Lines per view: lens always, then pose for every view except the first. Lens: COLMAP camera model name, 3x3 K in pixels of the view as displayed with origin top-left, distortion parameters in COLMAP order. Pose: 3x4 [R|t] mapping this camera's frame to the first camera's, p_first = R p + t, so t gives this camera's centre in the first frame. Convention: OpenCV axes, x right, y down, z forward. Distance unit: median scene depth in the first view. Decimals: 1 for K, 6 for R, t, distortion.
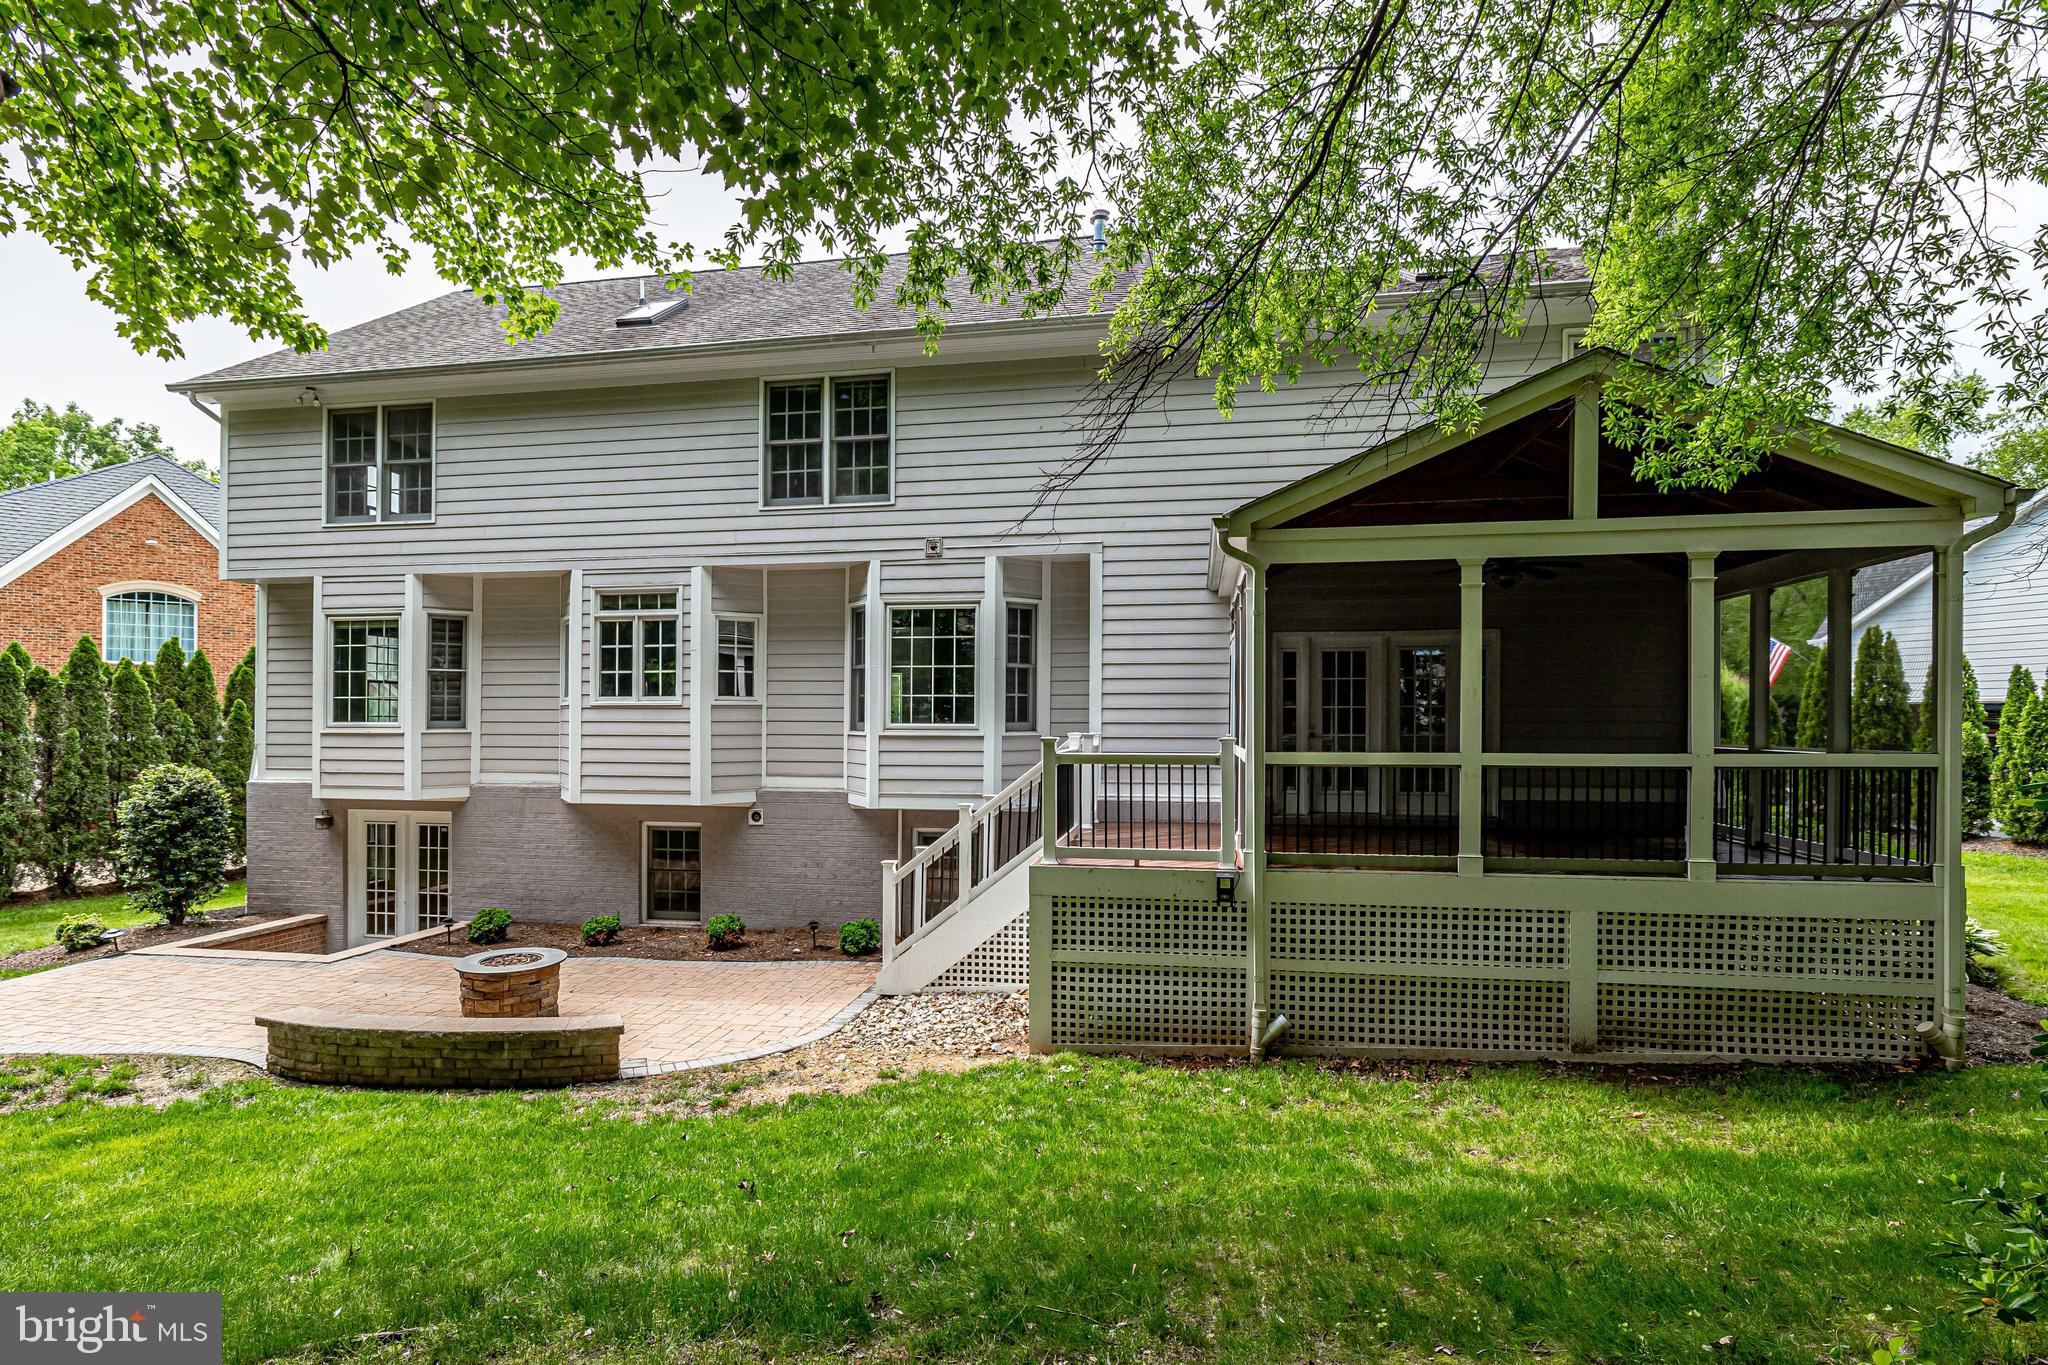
lens RADIAL K [[990.1, 0, 1027.0], [0, 990.1, 722.5], [0, 0, 1]] dist [-0.008022, 0.000946]
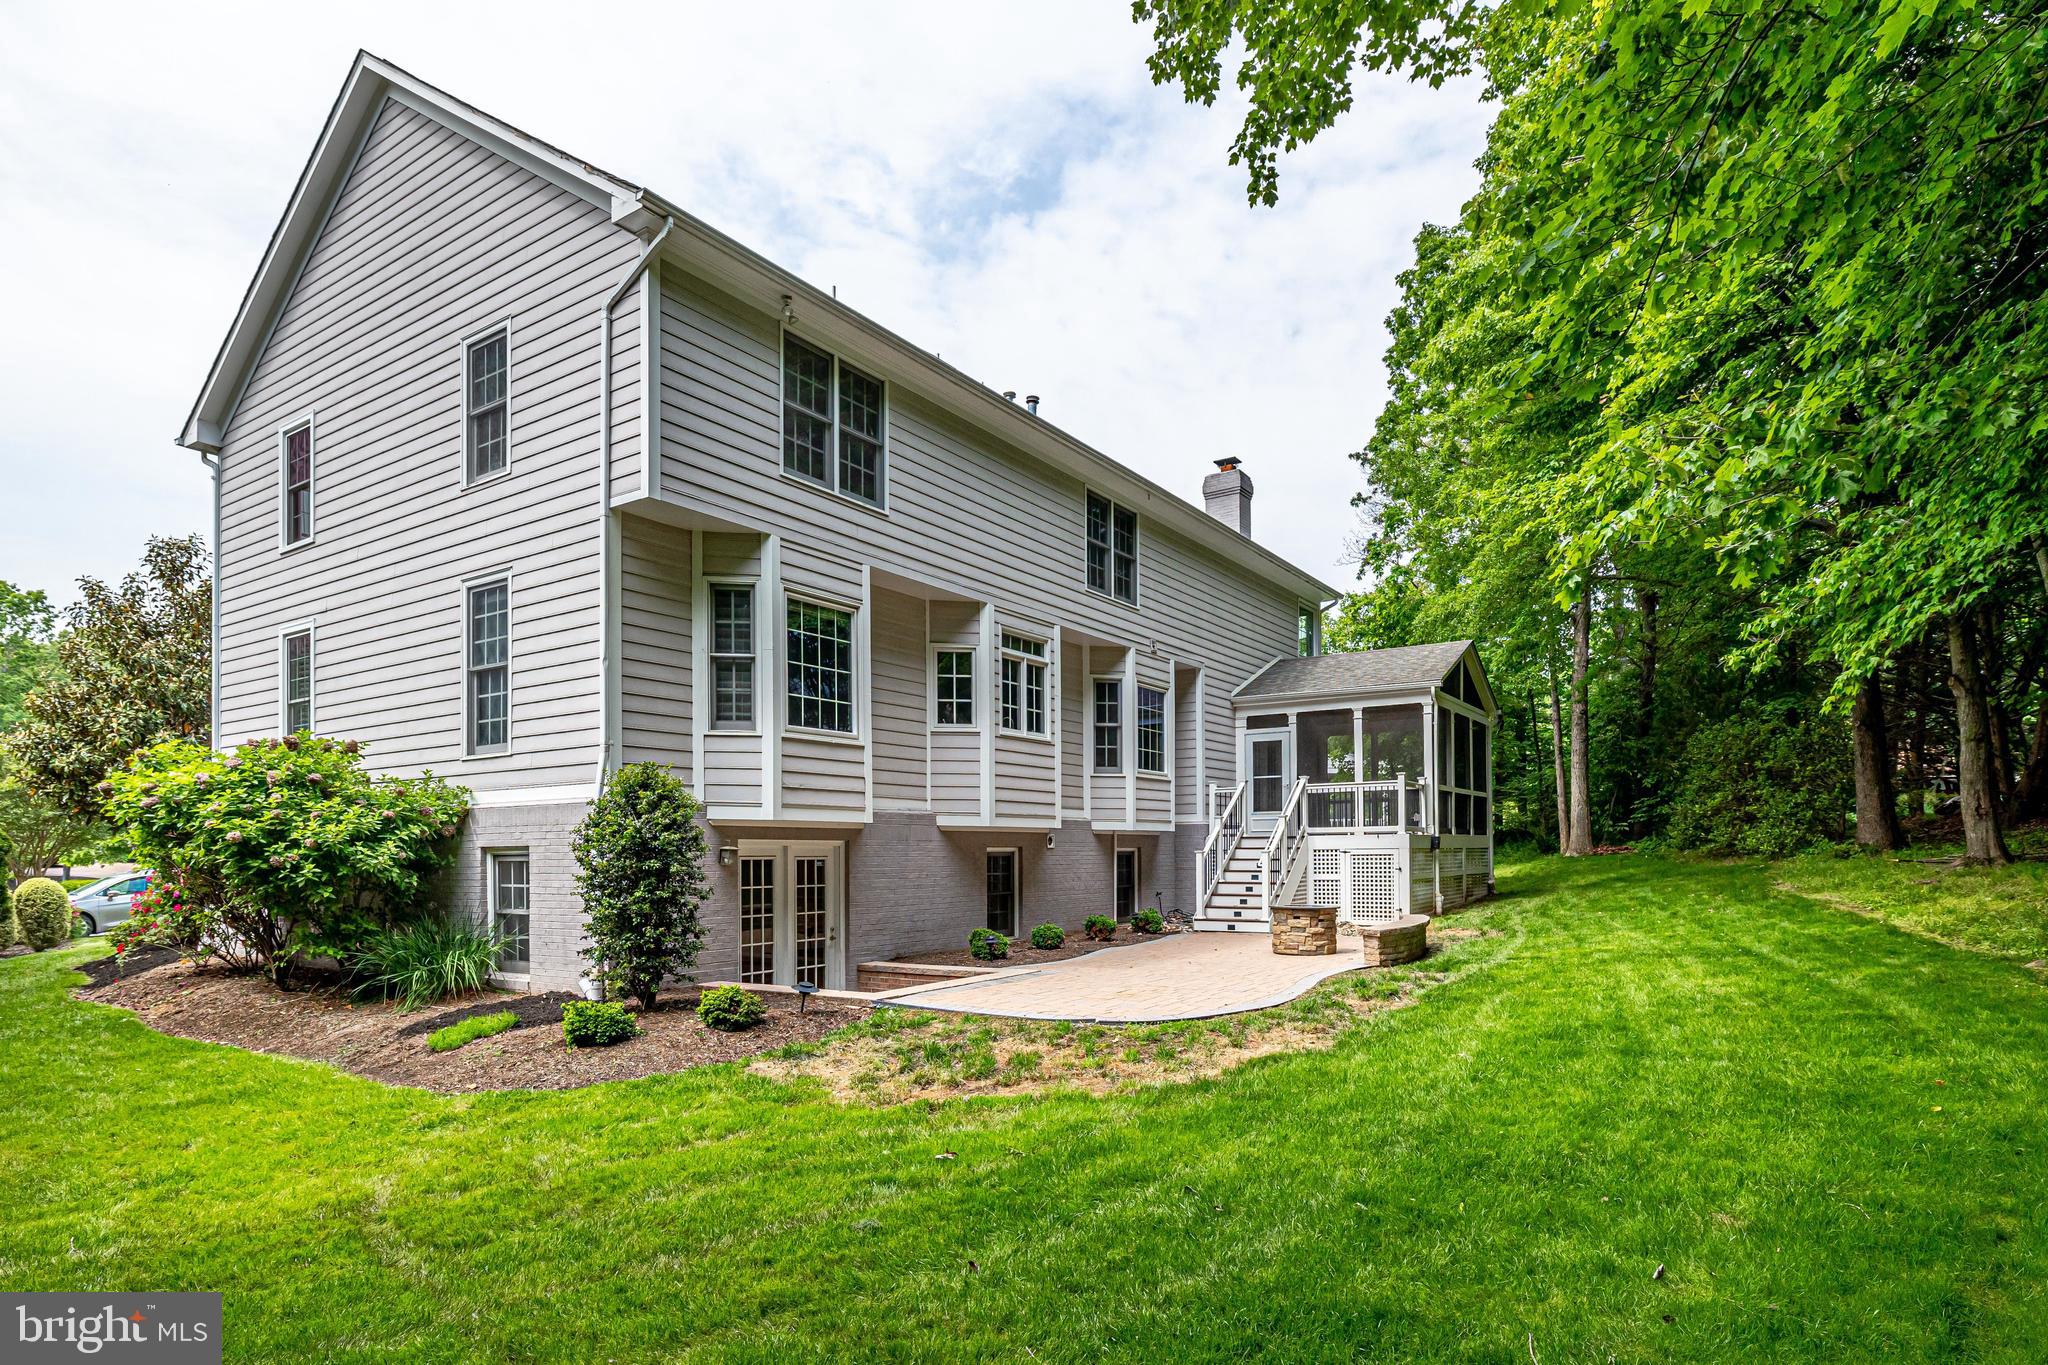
lens RADIAL K [[1112.1, 0, 1026.5], [0, 1112.1, 860.7], [0, 0, 1]] dist [0.002073, 0.000004]
pose [[0.404585, -0.010342, 0.914442, -1.574549], [0.009263, 0.999931, 0.007211, 0.113539], [-0.914453, 0.005553, 0.404653, 0.507863]]
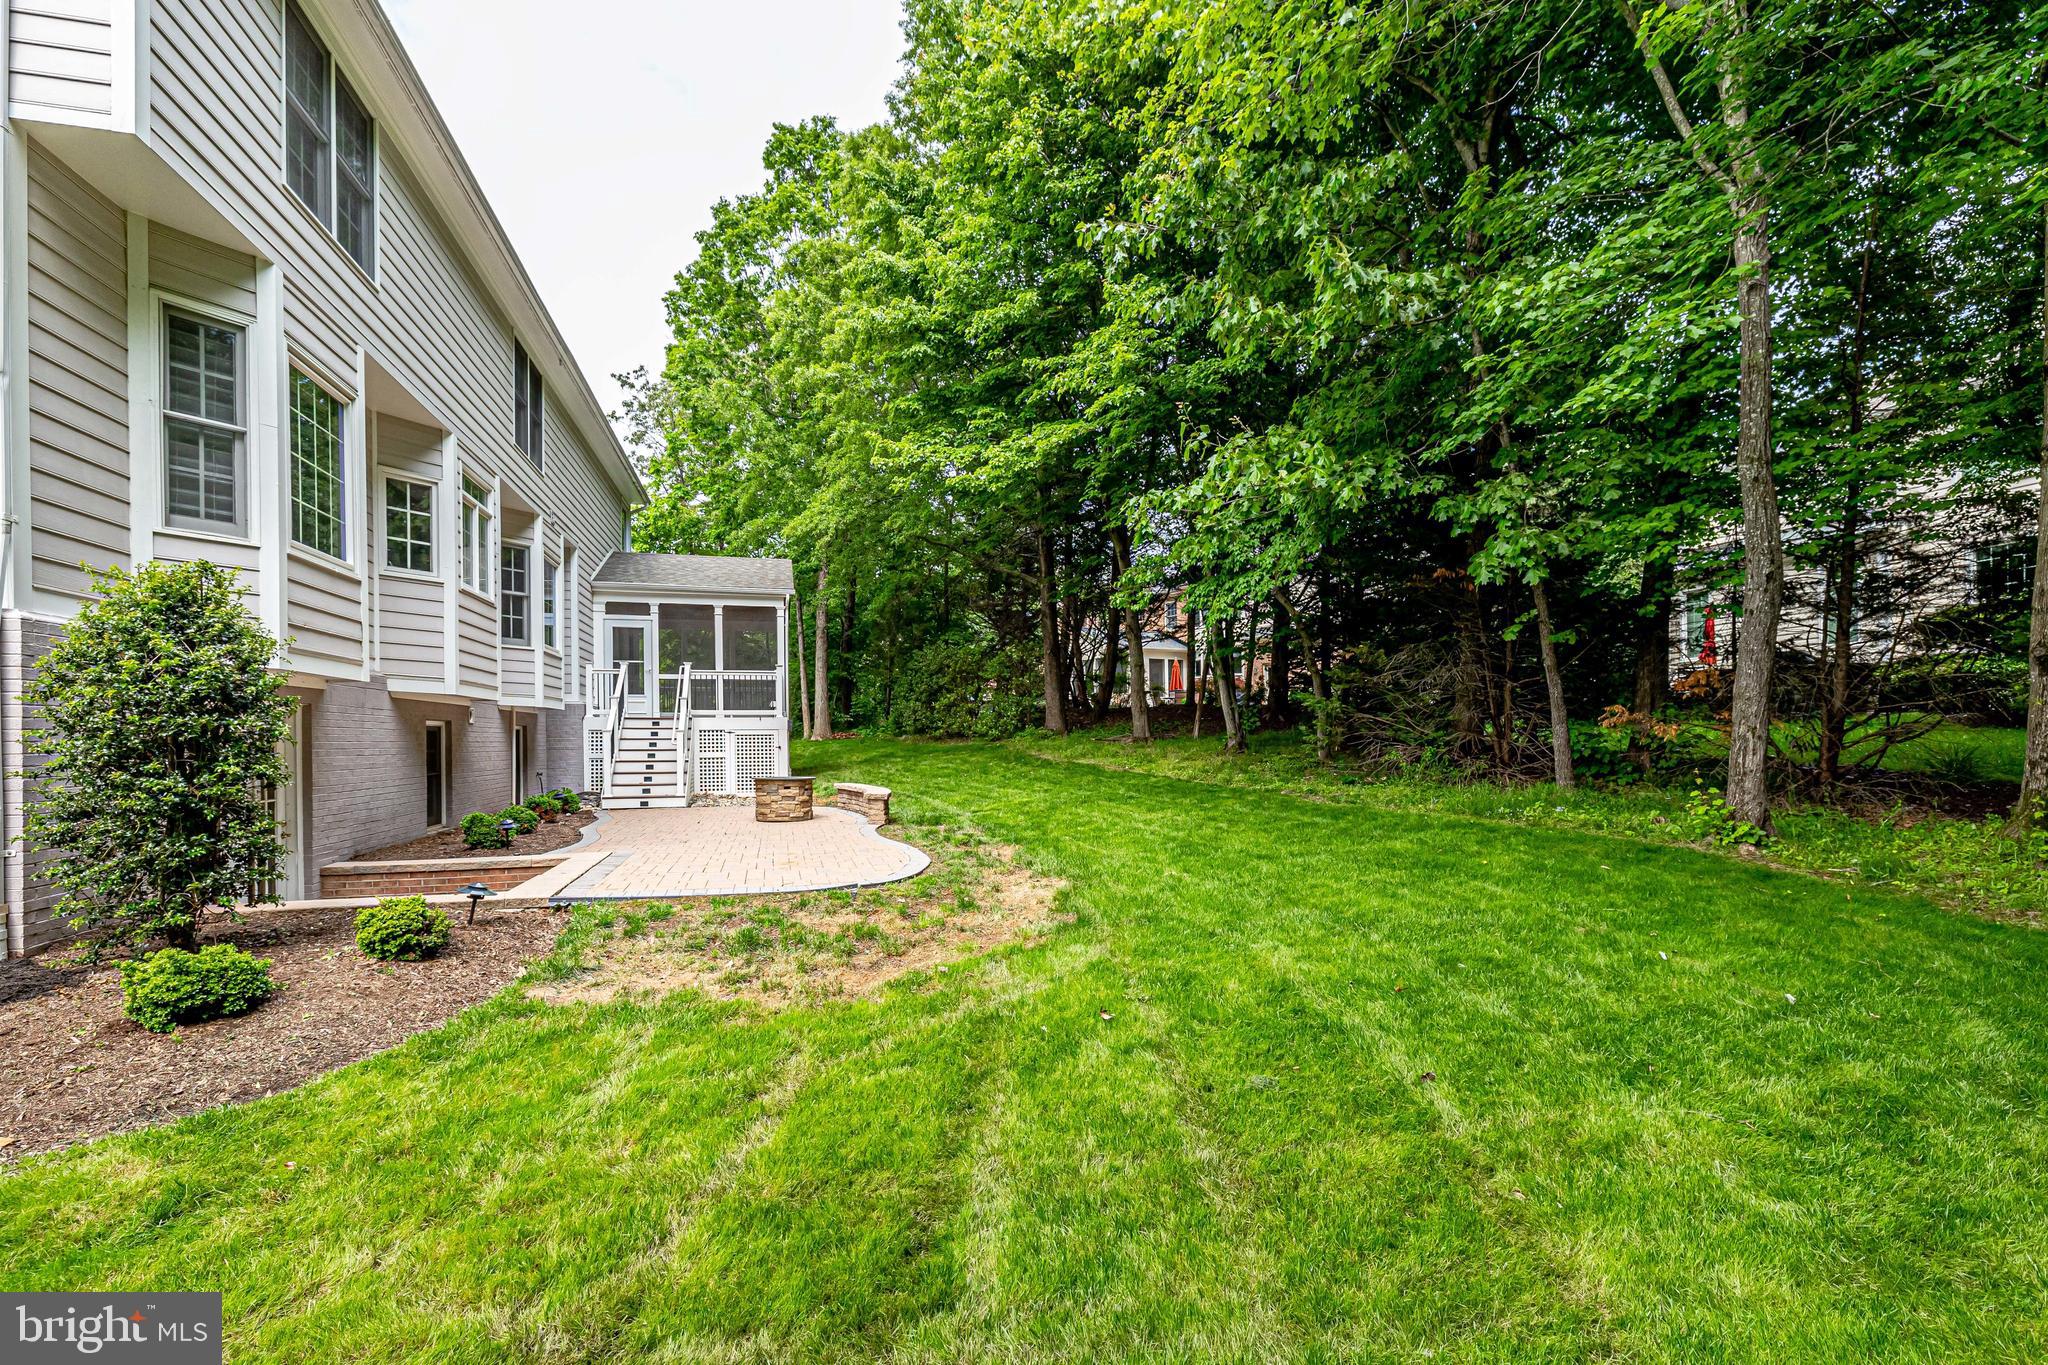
lens RADIAL K [[932.0, 0, 1016.1], [0, 932.0, 751.4], [0, 0, 1]] dist [-0.001598, 0.000216]
pose [[-0.409256, -0.010634, 0.912358, -1.488955], [0.006102, 0.999878, 0.014391, 0.128024], [-0.912399, 0.011456, -0.409141, 0.915537]]
